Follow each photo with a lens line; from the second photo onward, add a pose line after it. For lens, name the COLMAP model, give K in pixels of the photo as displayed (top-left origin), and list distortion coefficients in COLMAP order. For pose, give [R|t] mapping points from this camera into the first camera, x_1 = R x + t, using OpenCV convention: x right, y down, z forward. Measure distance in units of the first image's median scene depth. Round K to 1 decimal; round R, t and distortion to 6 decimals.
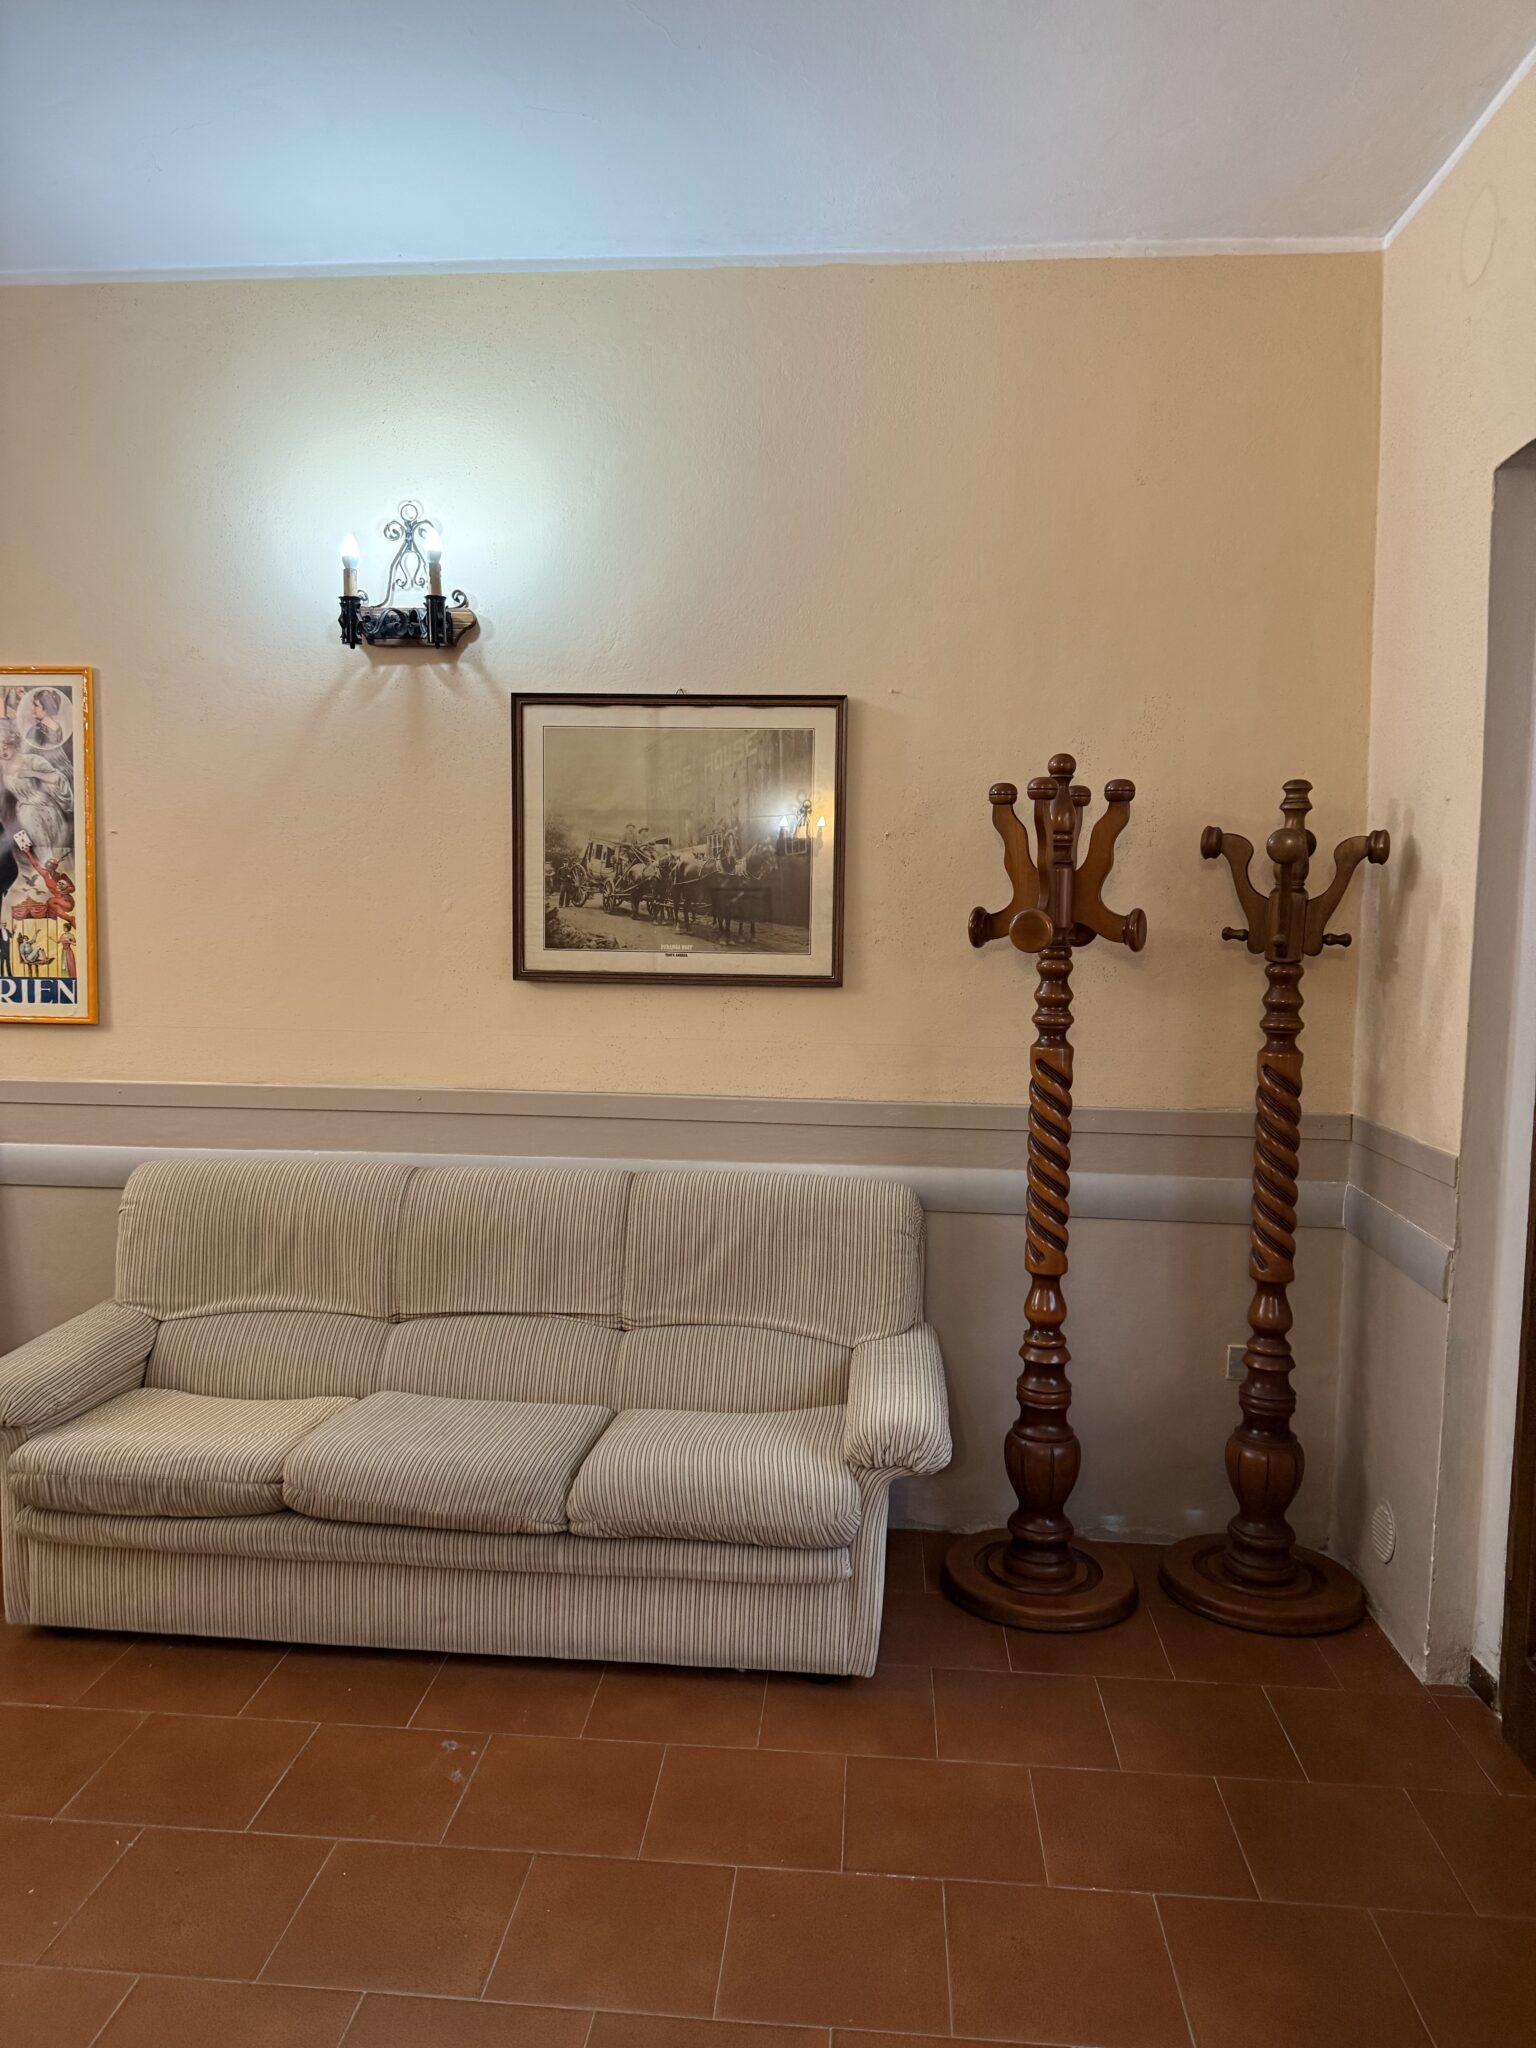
lens RADIAL K [[1457.3, 0, 787.0], [0, 1457.3, 1037.0], [0, 0, 1]] dist [0.082817, -0.103812]
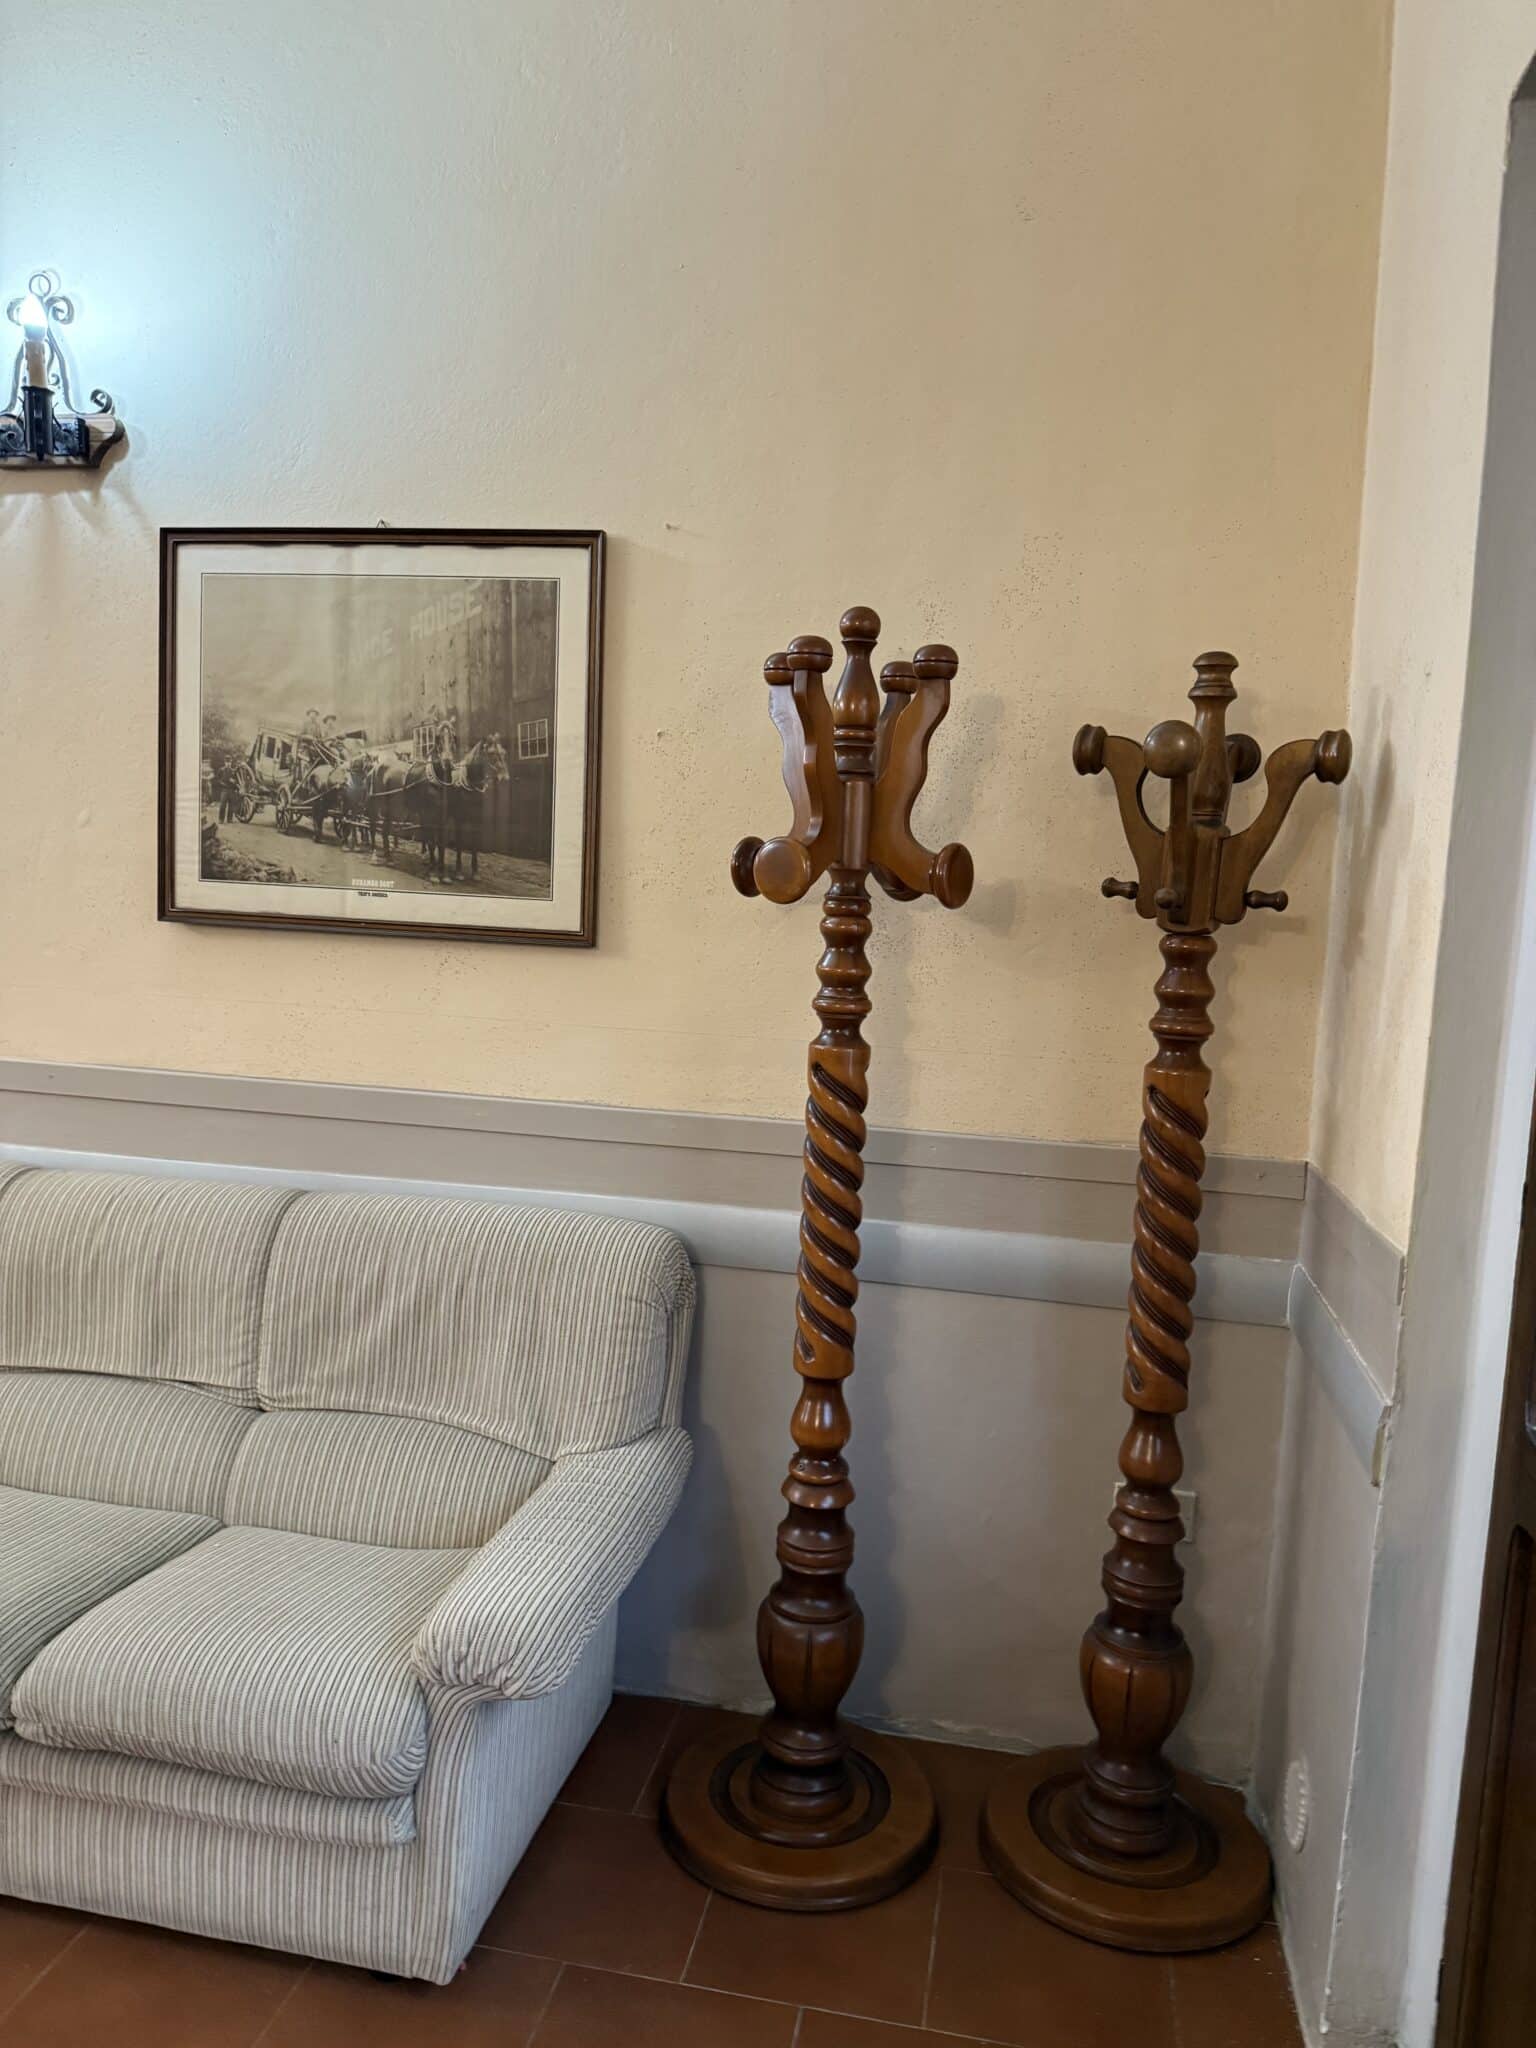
lens RADIAL K [[1457.3, 0, 808.3], [0, 1457.3, 1033.0], [0, 0, 1]] dist [0.082817, -0.103812]
pose [[0.992761, 0.042226, -0.112441, 0.238984], [-0.039882, 0.998939, 0.023017, -0.013668], [0.113294, -0.018366, 0.993392, 0.318126]]
